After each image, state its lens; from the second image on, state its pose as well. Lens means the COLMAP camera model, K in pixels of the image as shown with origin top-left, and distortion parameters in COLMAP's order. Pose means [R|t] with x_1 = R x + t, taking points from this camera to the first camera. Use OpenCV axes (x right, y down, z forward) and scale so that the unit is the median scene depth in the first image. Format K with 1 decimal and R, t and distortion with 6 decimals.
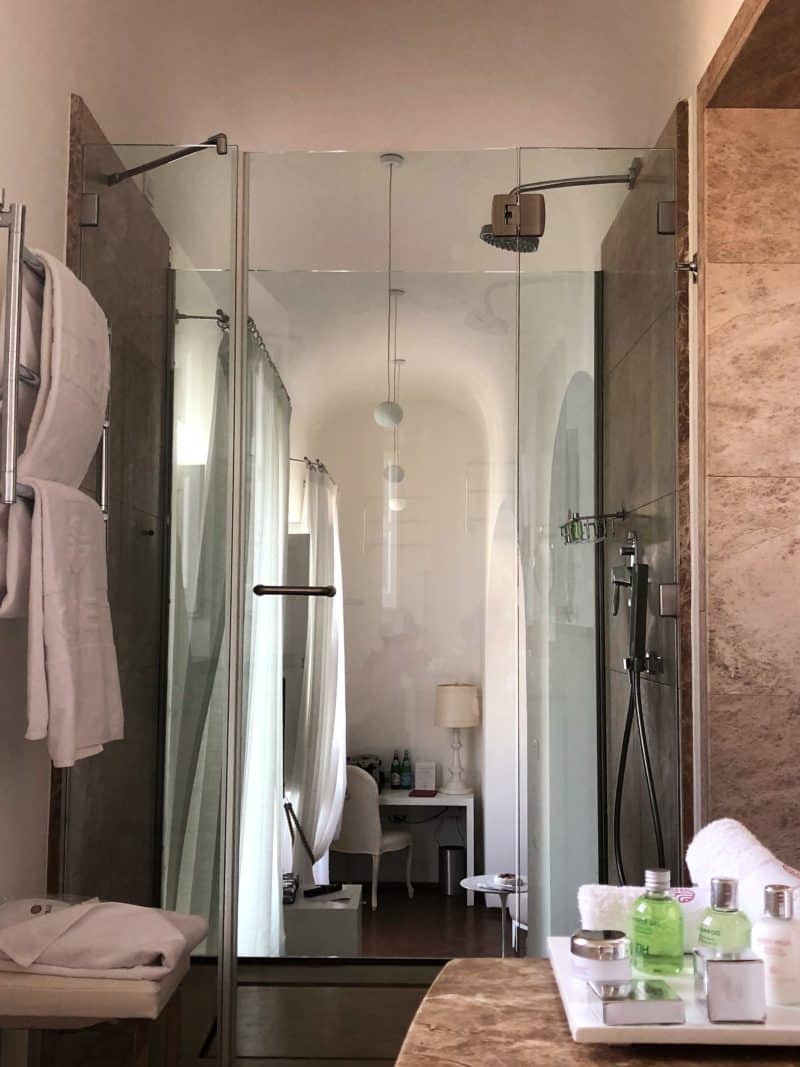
lens RADIAL K [[1277.1, 0, 400.0], [0, 1277.1, 533.5], [0, 0, 1]] dist [0.033053, -0.064468]
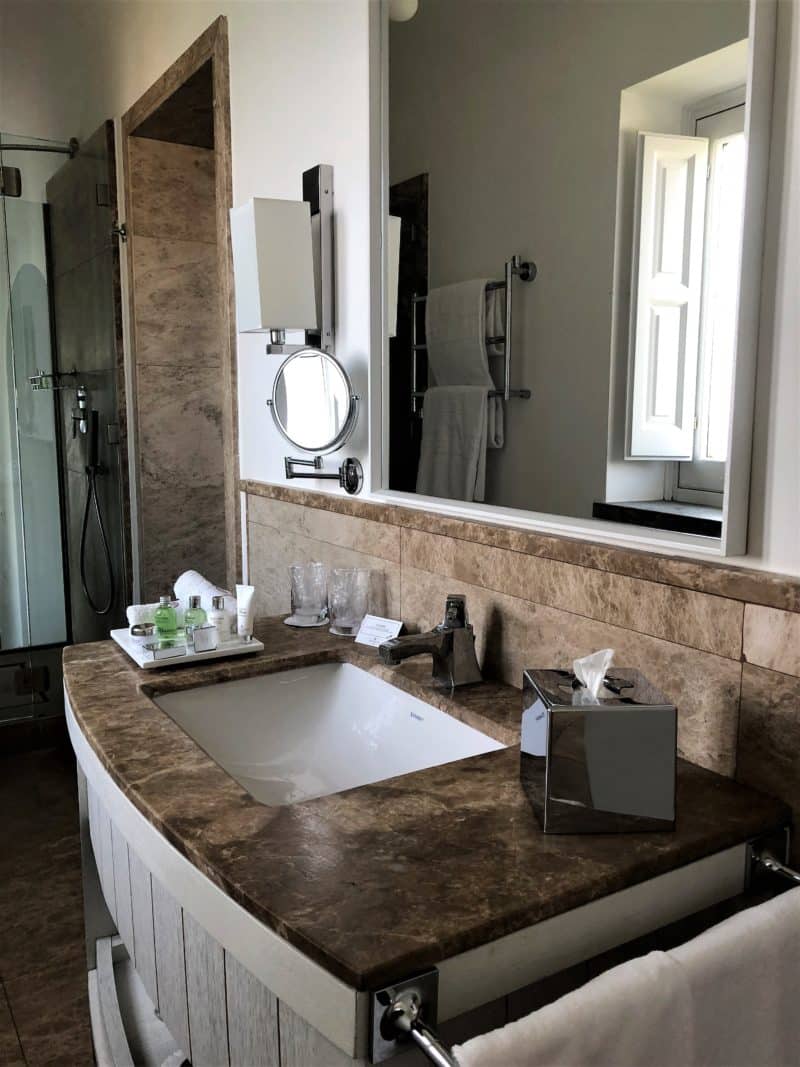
lens RADIAL K [[878.6, 0, 400.0], [0, 878.6, 533.5], [0, 0, 1]] dist [-0.008891, -0.004376]
pose [[0.841853, -0.084481, 0.533054, -0.113169], [-0.031275, 0.978377, 0.204451, -0.075857], [-0.538800, -0.188789, 0.821007, -0.209765]]
